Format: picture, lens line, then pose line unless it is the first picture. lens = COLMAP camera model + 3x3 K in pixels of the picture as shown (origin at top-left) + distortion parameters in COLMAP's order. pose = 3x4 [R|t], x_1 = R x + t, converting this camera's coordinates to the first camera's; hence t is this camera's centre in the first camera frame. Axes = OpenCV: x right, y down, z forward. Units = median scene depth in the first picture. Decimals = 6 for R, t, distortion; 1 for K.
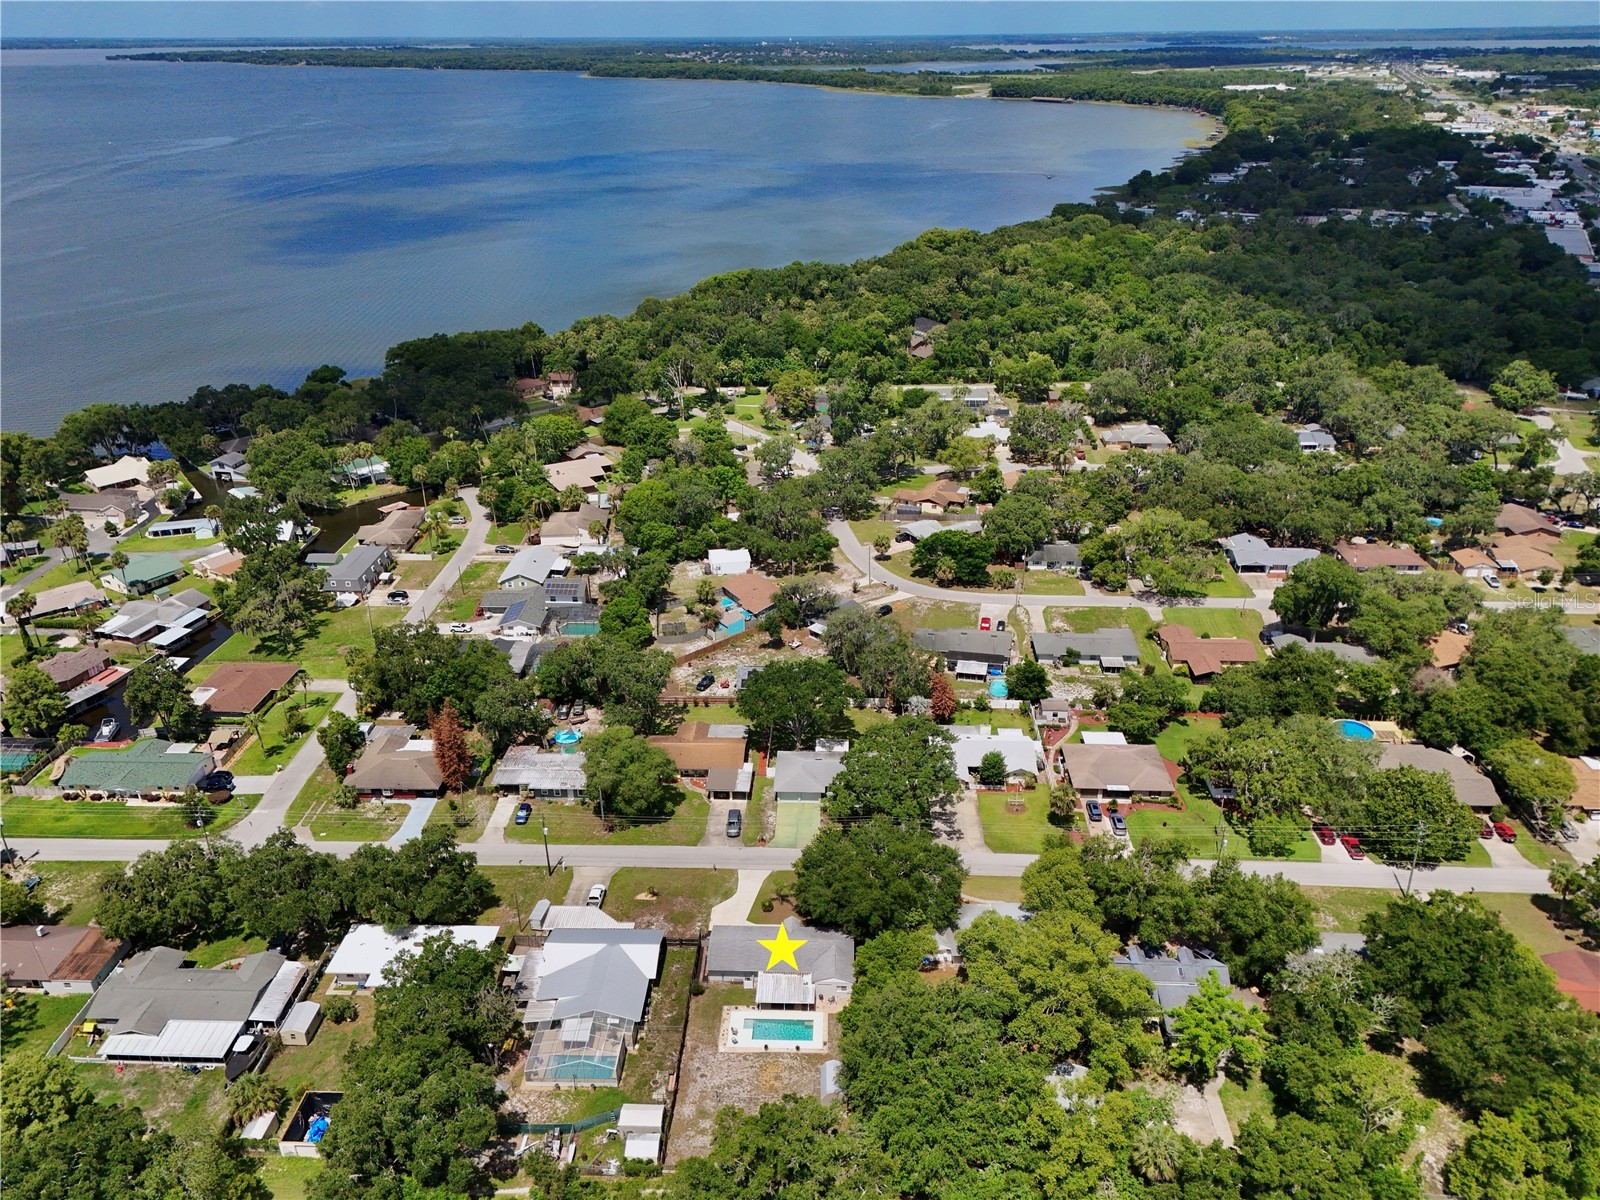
lens RADIAL K [[1174.1, 0, 803.1], [0, 1174.1, 609.8], [0, 0, 1]] dist [0.076394, -0.070740]
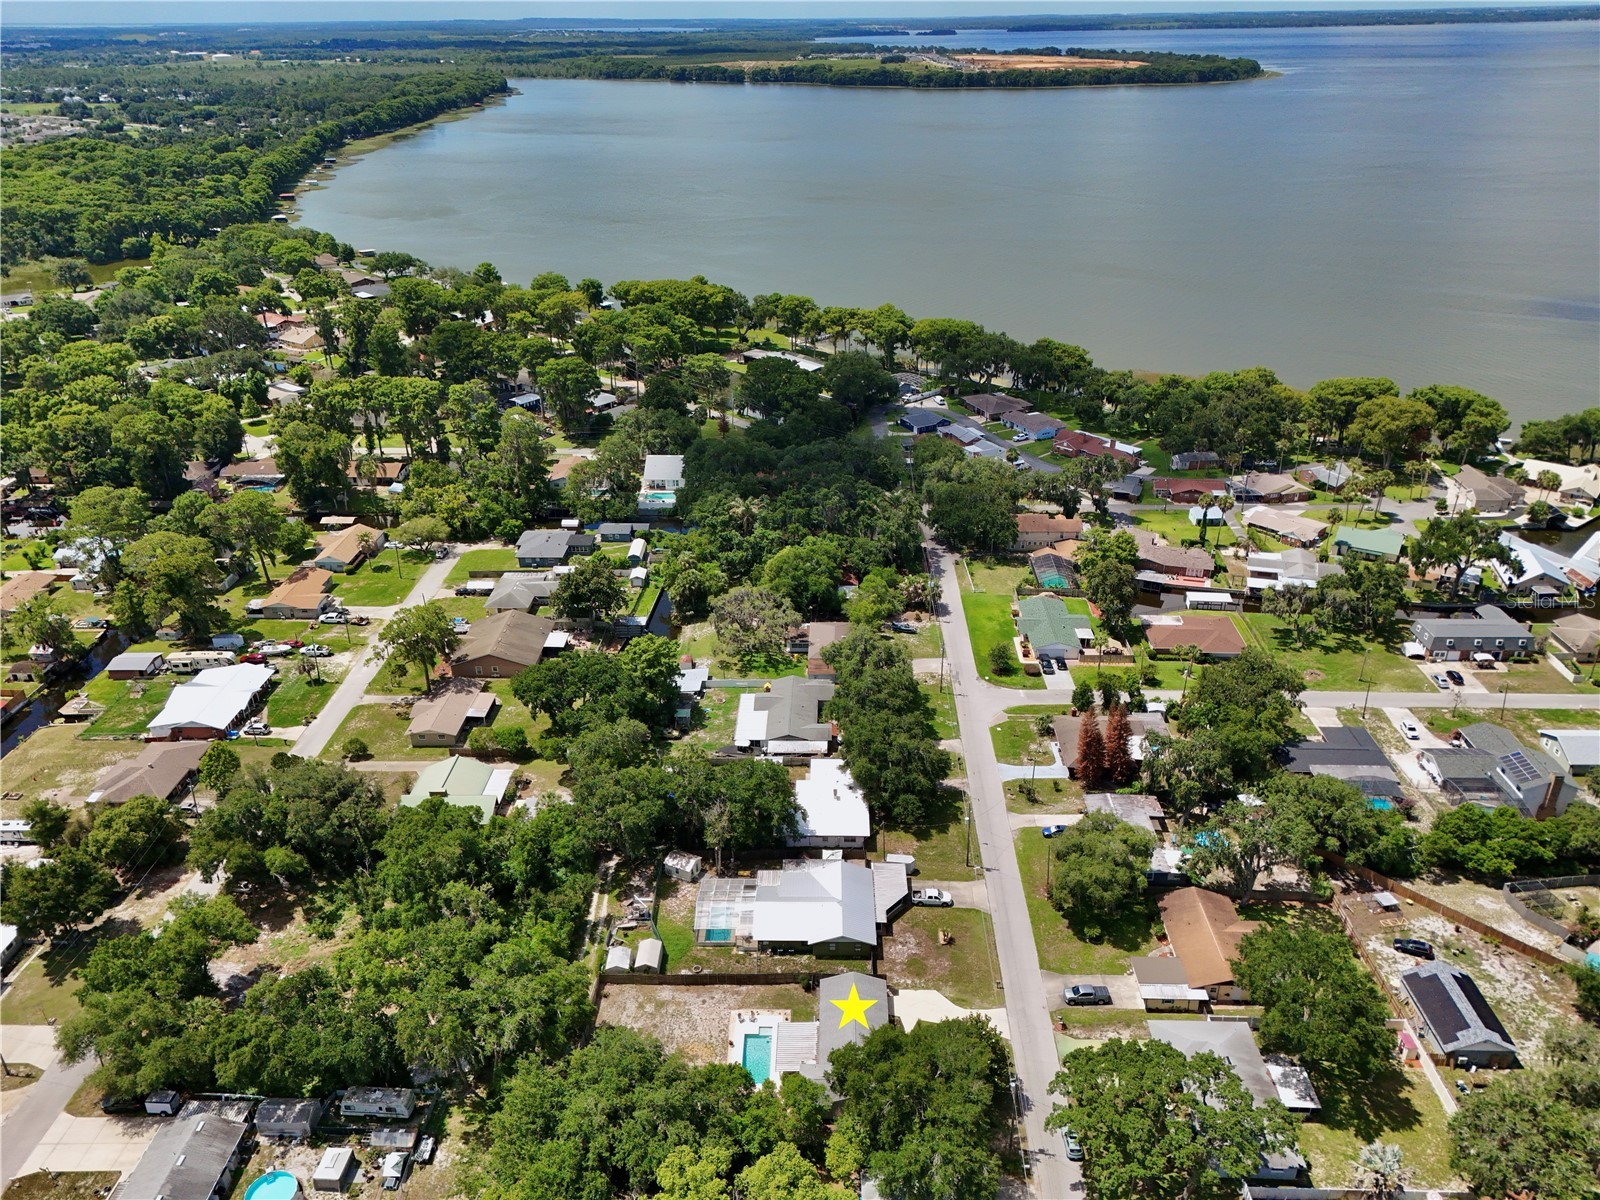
lens RADIAL K [[1174.1, 0, 803.1], [0, 1174.1, 609.8], [0, 0, 1]] dist [0.076394, -0.070740]
pose [[0.016064, 0.453329, -0.891199, 0.382607], [-0.428667, 0.808368, 0.403468, -0.194842], [0.903320, 0.375546, 0.207313, 0.394807]]
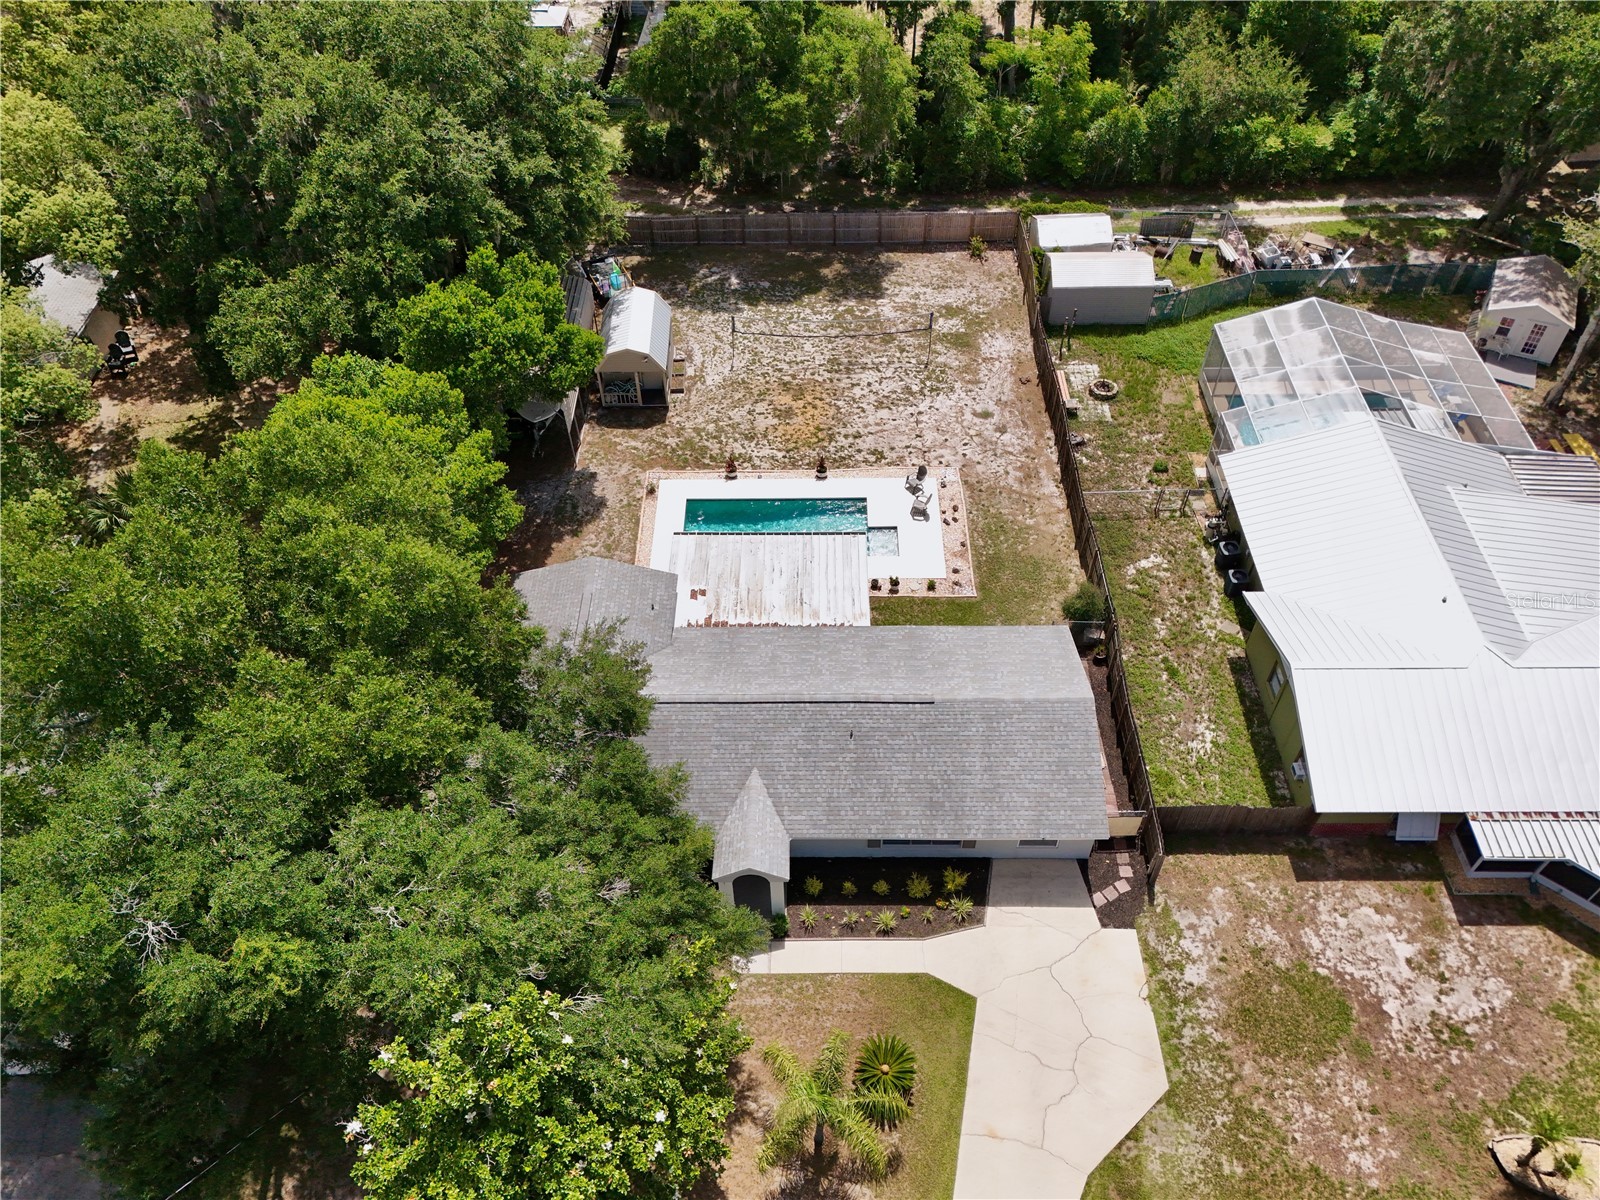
lens RADIAL K [[1174.1, 0, 803.1], [0, 1174.1, 609.8], [0, 0, 1]] dist [0.076394, -0.070740]
pose [[-0.999244, 0.037657, -0.009709, -0.011488], [0.000765, 0.268648, 0.963238, 0.027595], [0.038881, 0.962502, -0.268474, 0.627666]]
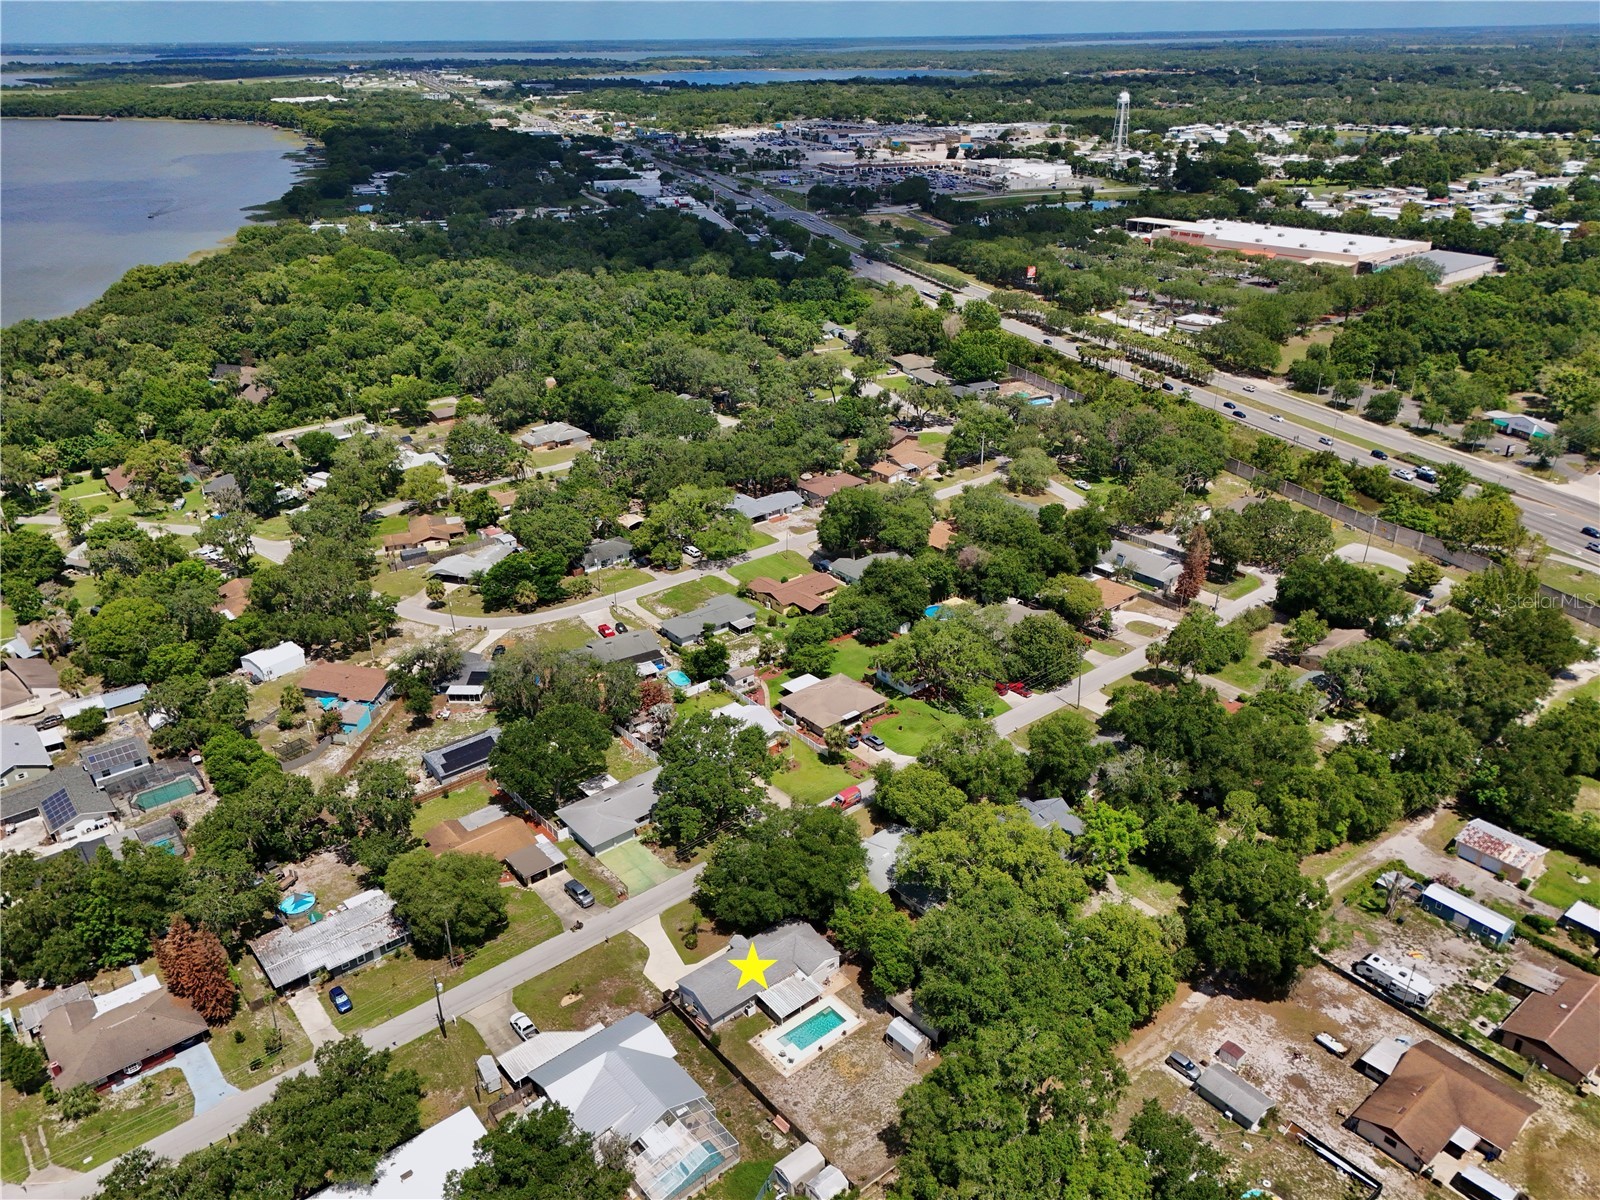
lens RADIAL K [[1174.1, 0, 803.1], [0, 1174.1, 609.8], [0, 0, 1]] dist [0.076394, -0.070740]
pose [[0.742899, -0.293406, 0.601677, -0.298856], [0.298247, 0.949760, 0.094897, -0.046877], [-0.599292, 0.108949, 0.793082, 0.093980]]
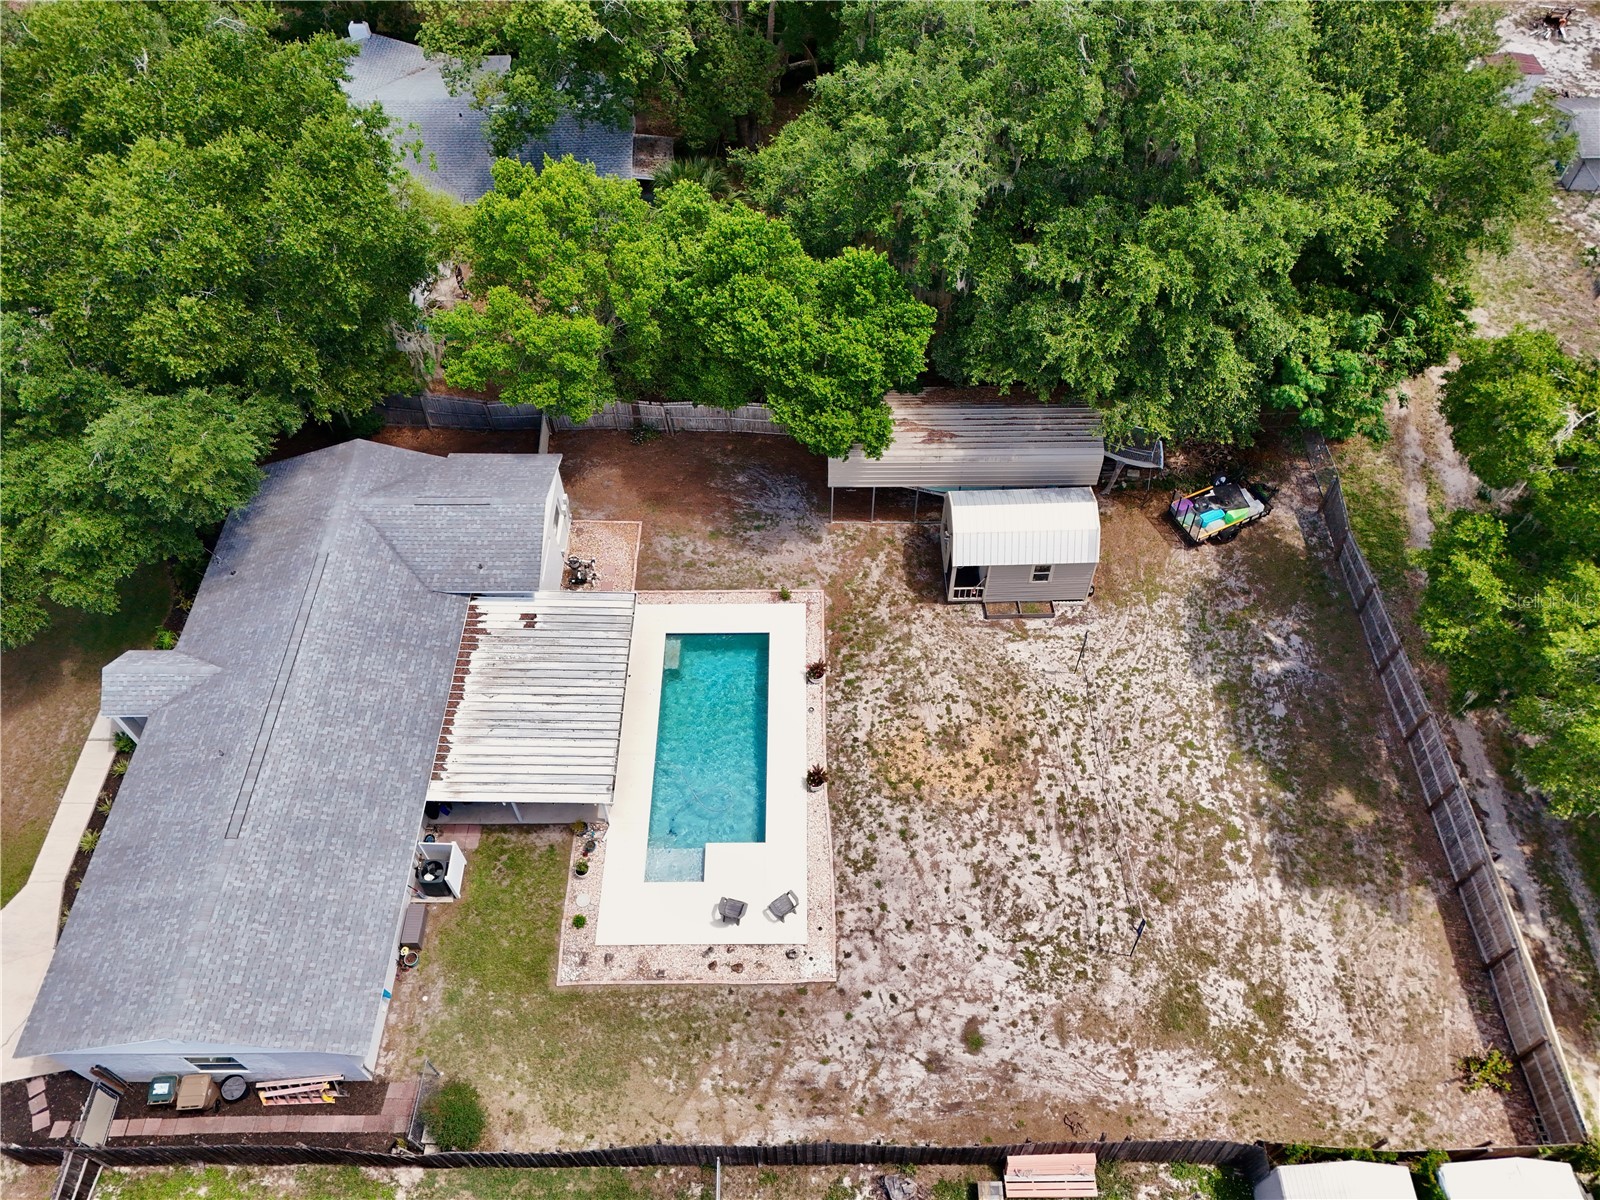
lens RADIAL K [[1174.1, 0, 803.1], [0, 1174.1, 609.8], [0, 0, 1]] dist [0.076394, -0.070740]
pose [[-0.036915, -0.796486, 0.603529, -0.082717], [0.444724, 0.527746, 0.723675, 0.096682], [-0.894907, 0.295118, 0.334735, 0.505251]]
